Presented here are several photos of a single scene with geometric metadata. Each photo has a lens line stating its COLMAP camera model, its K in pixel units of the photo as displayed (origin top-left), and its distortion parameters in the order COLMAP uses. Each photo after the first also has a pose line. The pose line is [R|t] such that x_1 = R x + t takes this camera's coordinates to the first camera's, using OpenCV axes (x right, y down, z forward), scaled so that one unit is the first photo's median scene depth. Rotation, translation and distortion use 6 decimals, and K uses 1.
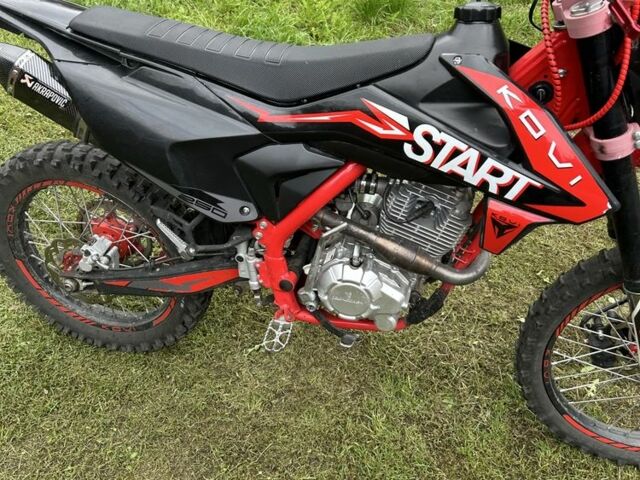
lens RADIAL K [[643.0, 0, 320.0], [0, 643.0, 240.0], [0, 0, 1]] dist [0.137771, -0.306830]
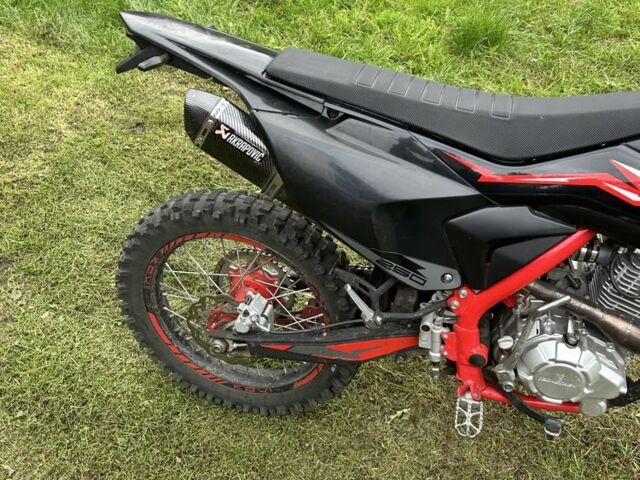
lens RADIAL K [[643.0, 0, 320.0], [0, 643.0, 240.0], [0, 0, 1]] dist [0.137771, -0.306830]
pose [[0.999632, 0.023755, -0.013102, -0.256916], [-0.024143, 0.999249, -0.030311, -0.061043], [0.012372, 0.030616, 0.999455, 0.097332]]
